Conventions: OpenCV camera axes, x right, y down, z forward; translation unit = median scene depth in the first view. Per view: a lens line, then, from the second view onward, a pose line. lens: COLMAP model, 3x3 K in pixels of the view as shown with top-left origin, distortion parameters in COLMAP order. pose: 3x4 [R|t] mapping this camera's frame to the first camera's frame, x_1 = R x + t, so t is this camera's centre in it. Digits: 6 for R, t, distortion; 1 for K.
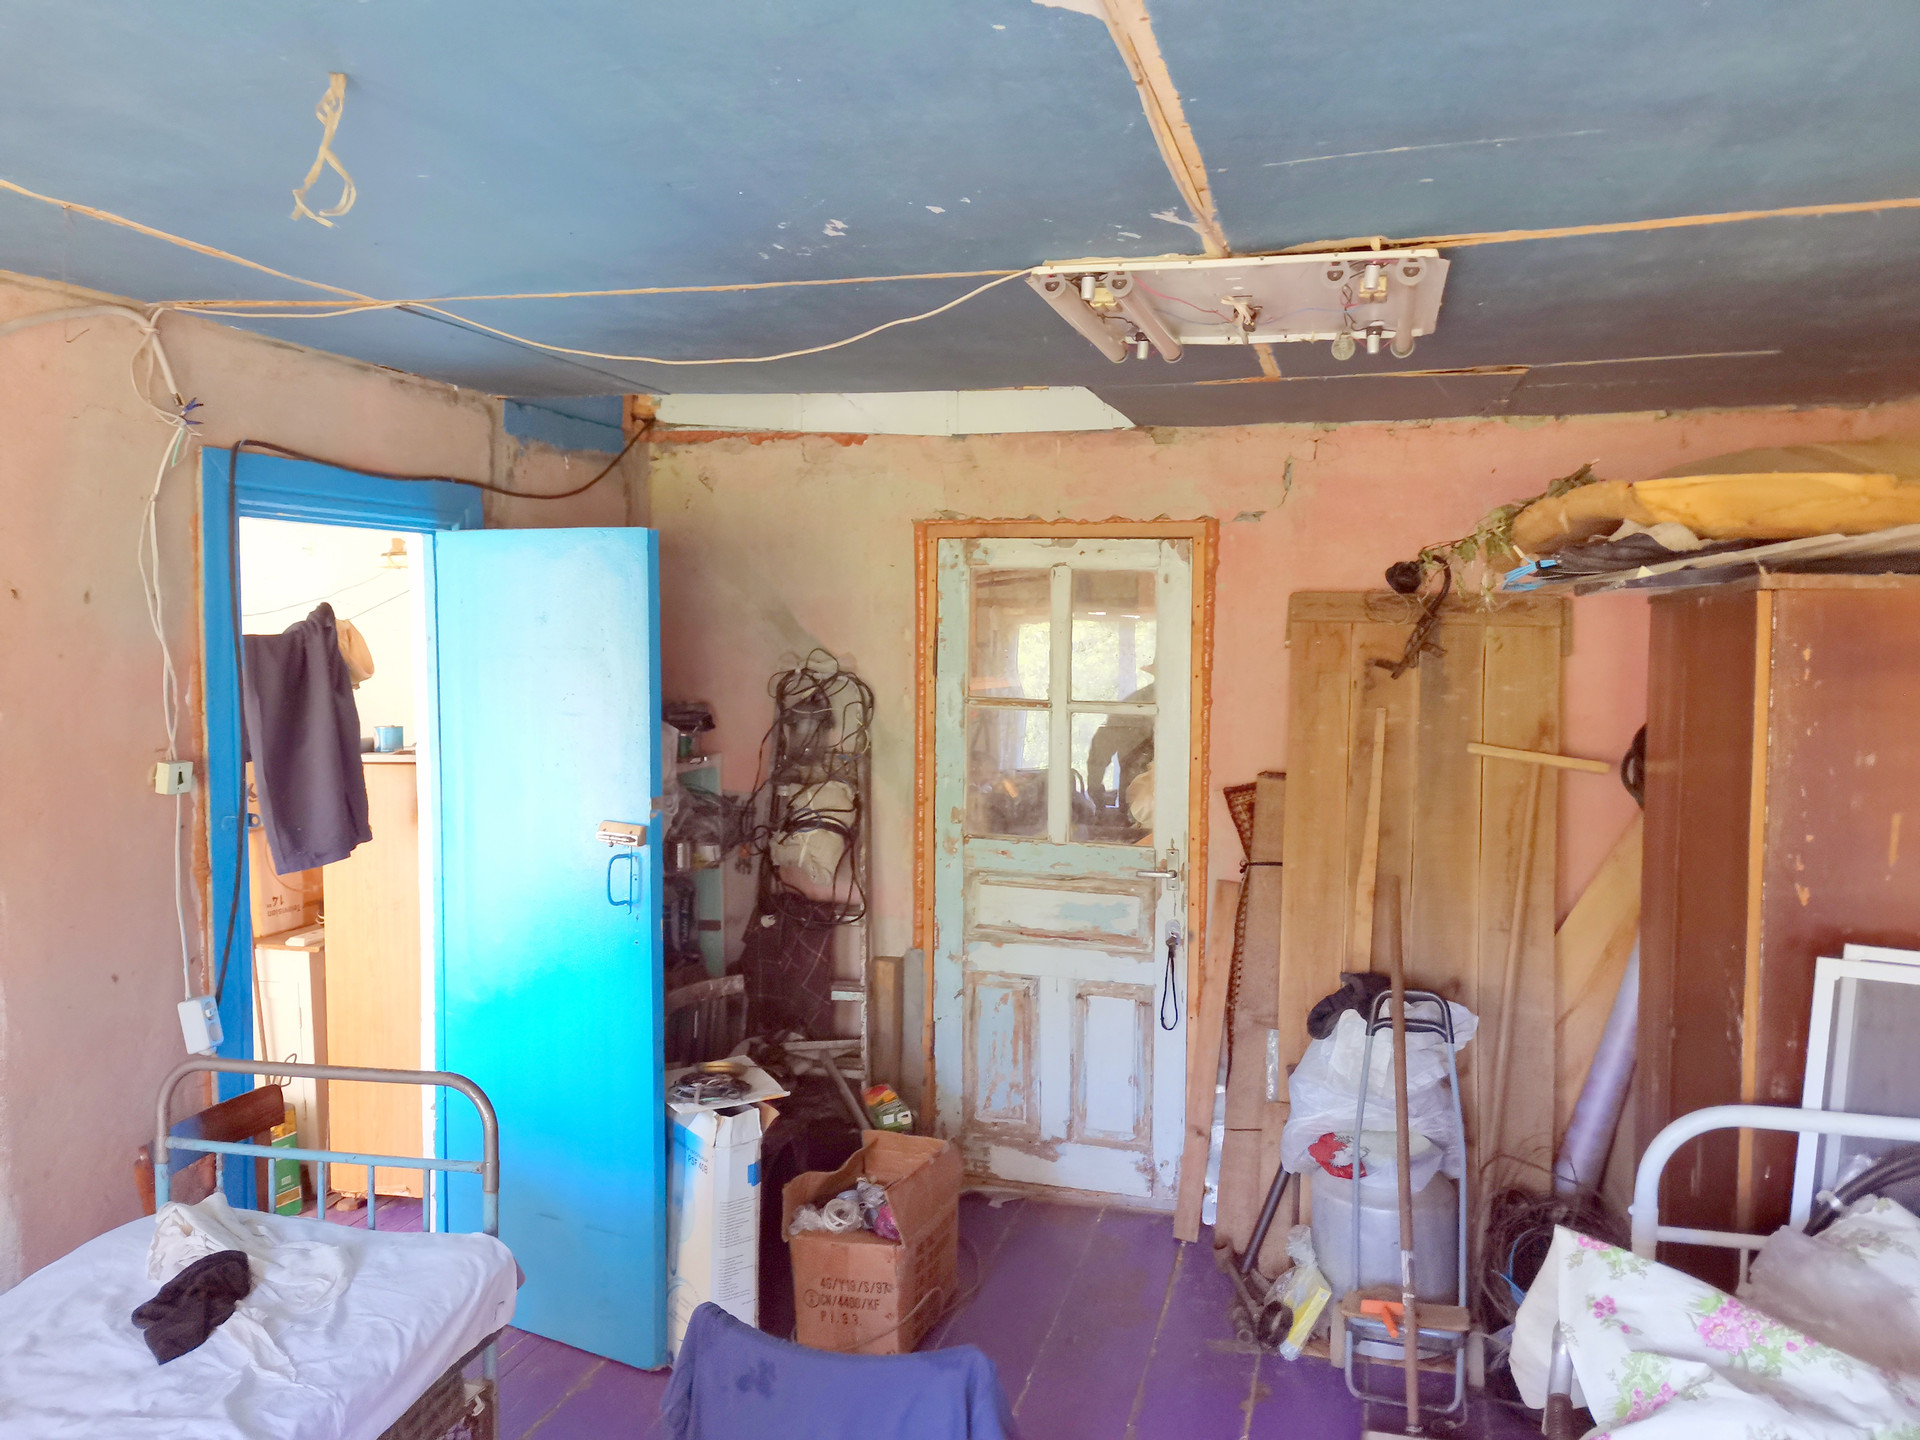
lens RADIAL K [[1446.9, 0, 961.6], [0, 1446.9, 714.4], [0, 0, 1]] dist [0.074863, -0.082597]
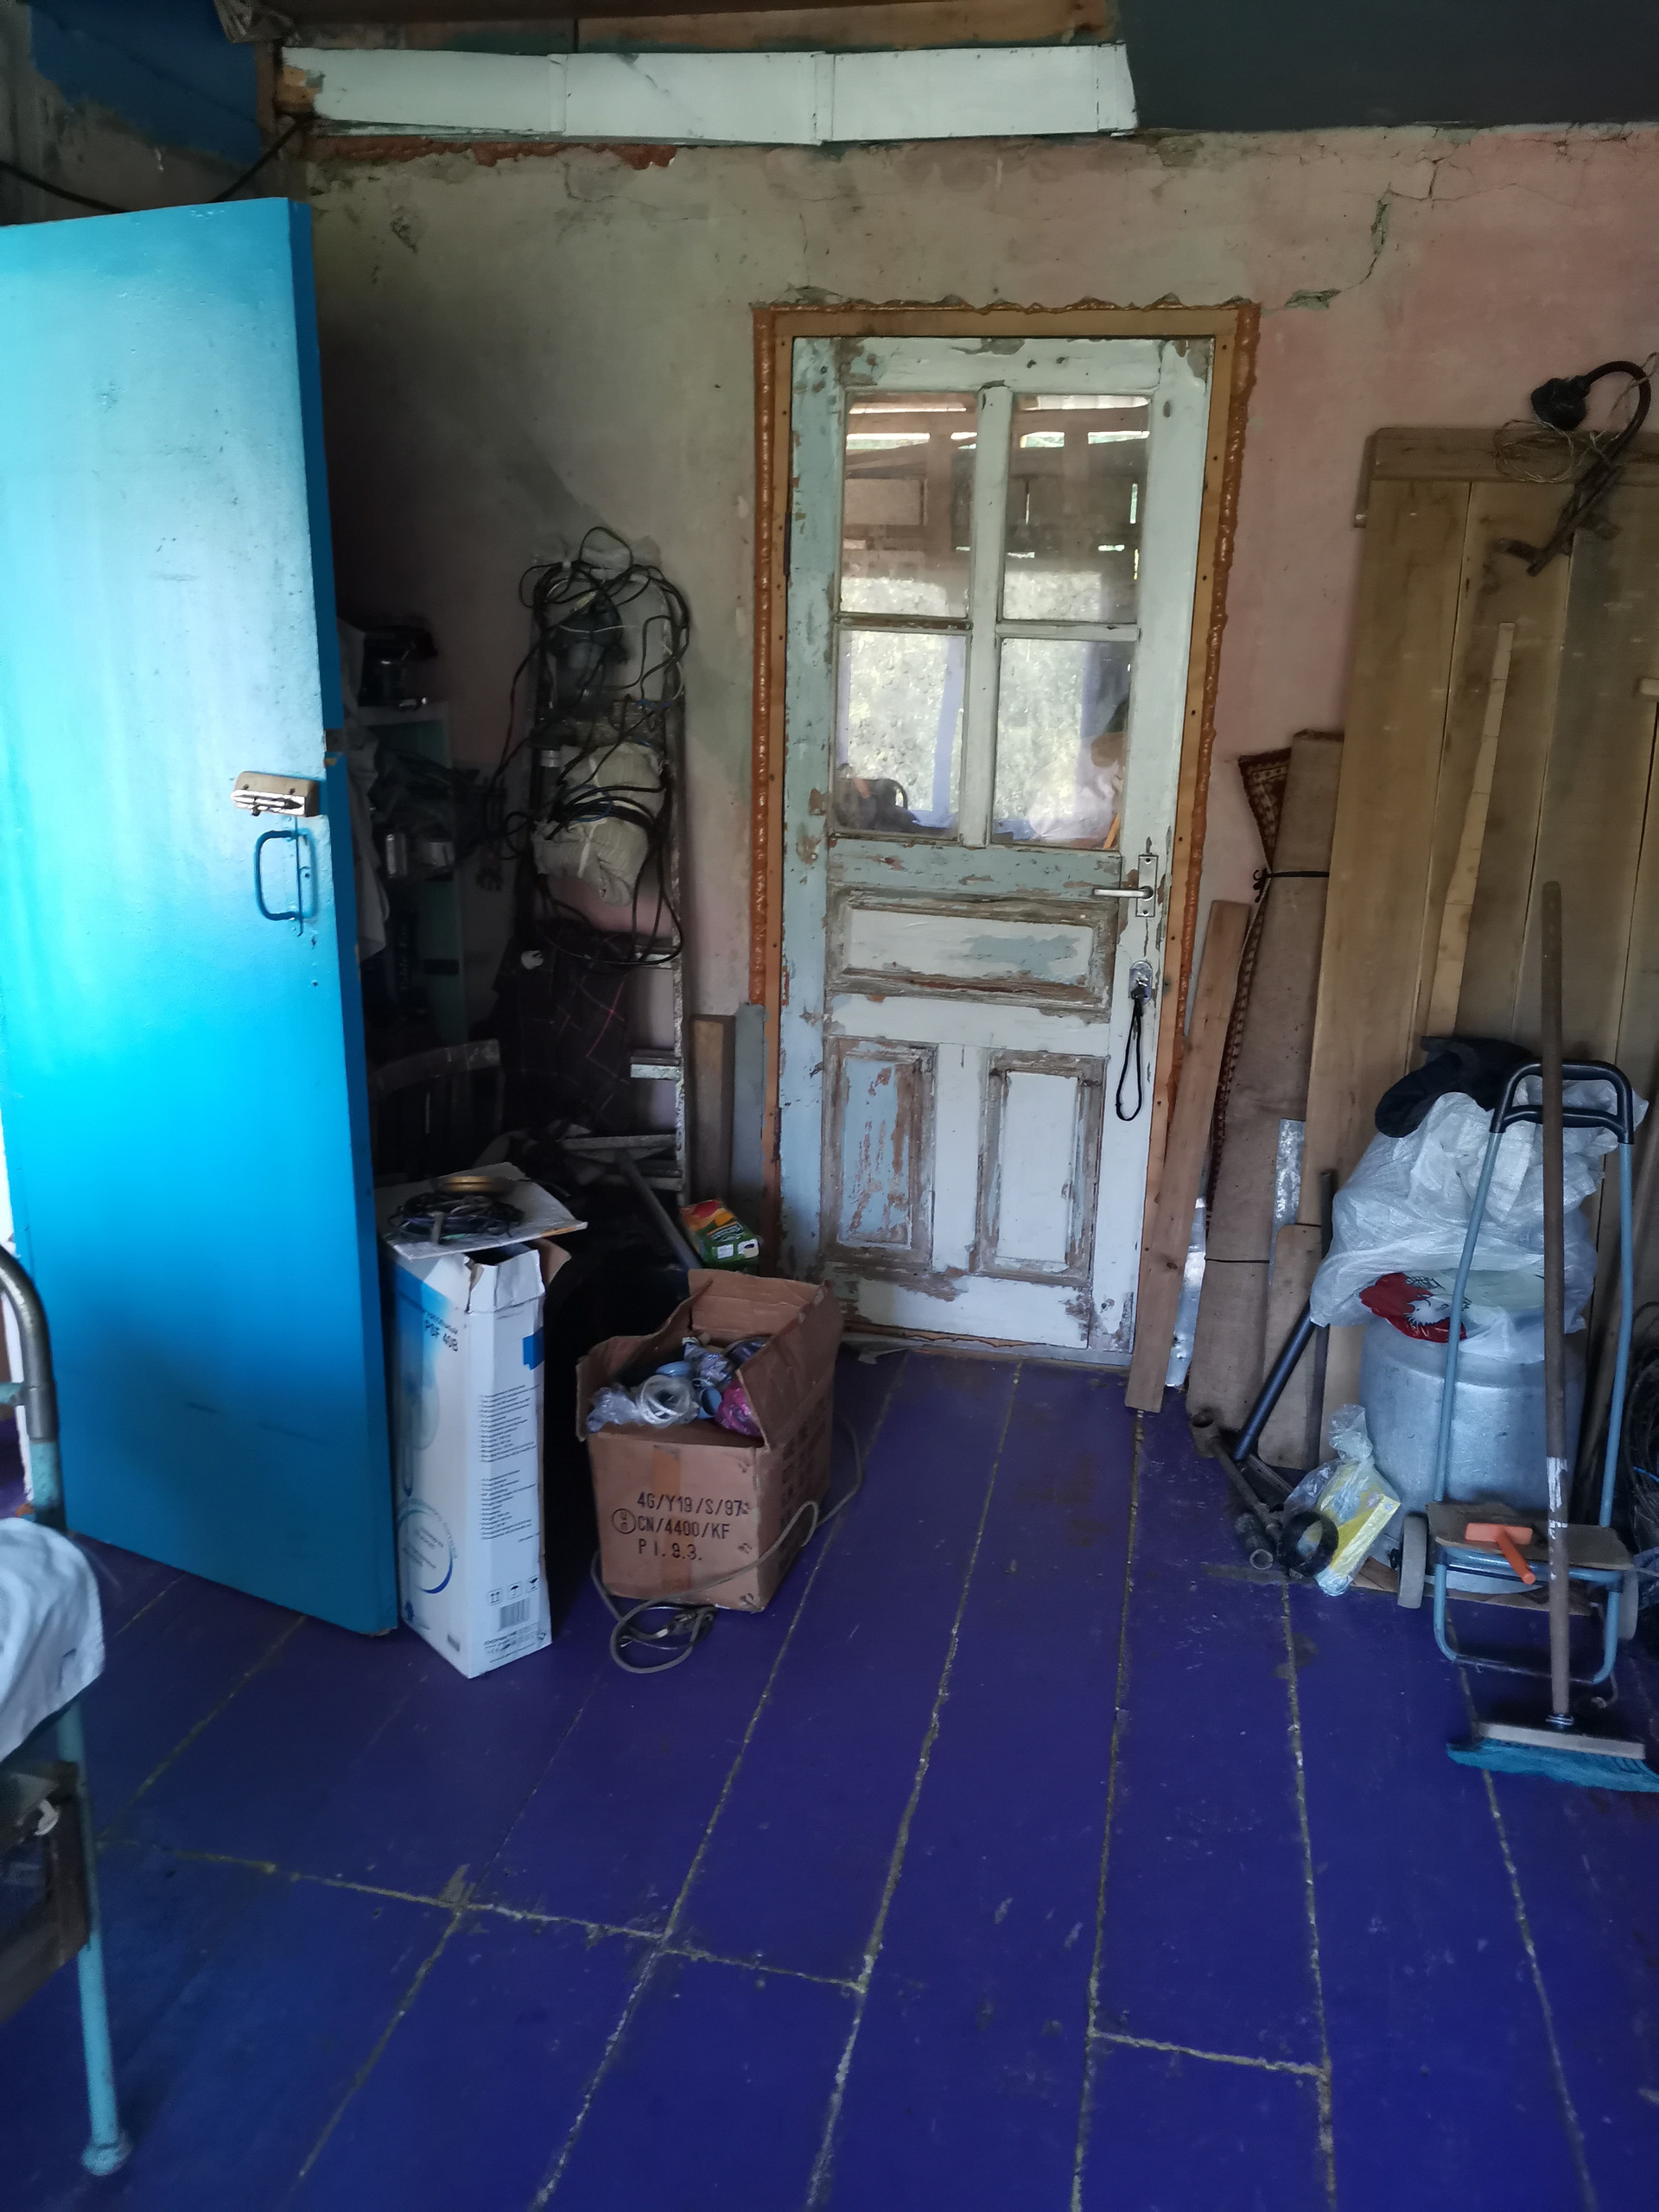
lens RADIAL K [[1666.9, 0, 833.9], [0, 1666.9, 1109.4], [0, 0, 1]] dist [0.074863, -0.082597]
pose [[0.998086, 0.000435, 0.061843, -0.045707], [-0.013706, 0.976664, 0.214335, 0.046344], [-0.060307, -0.214772, 0.974800, 0.248925]]
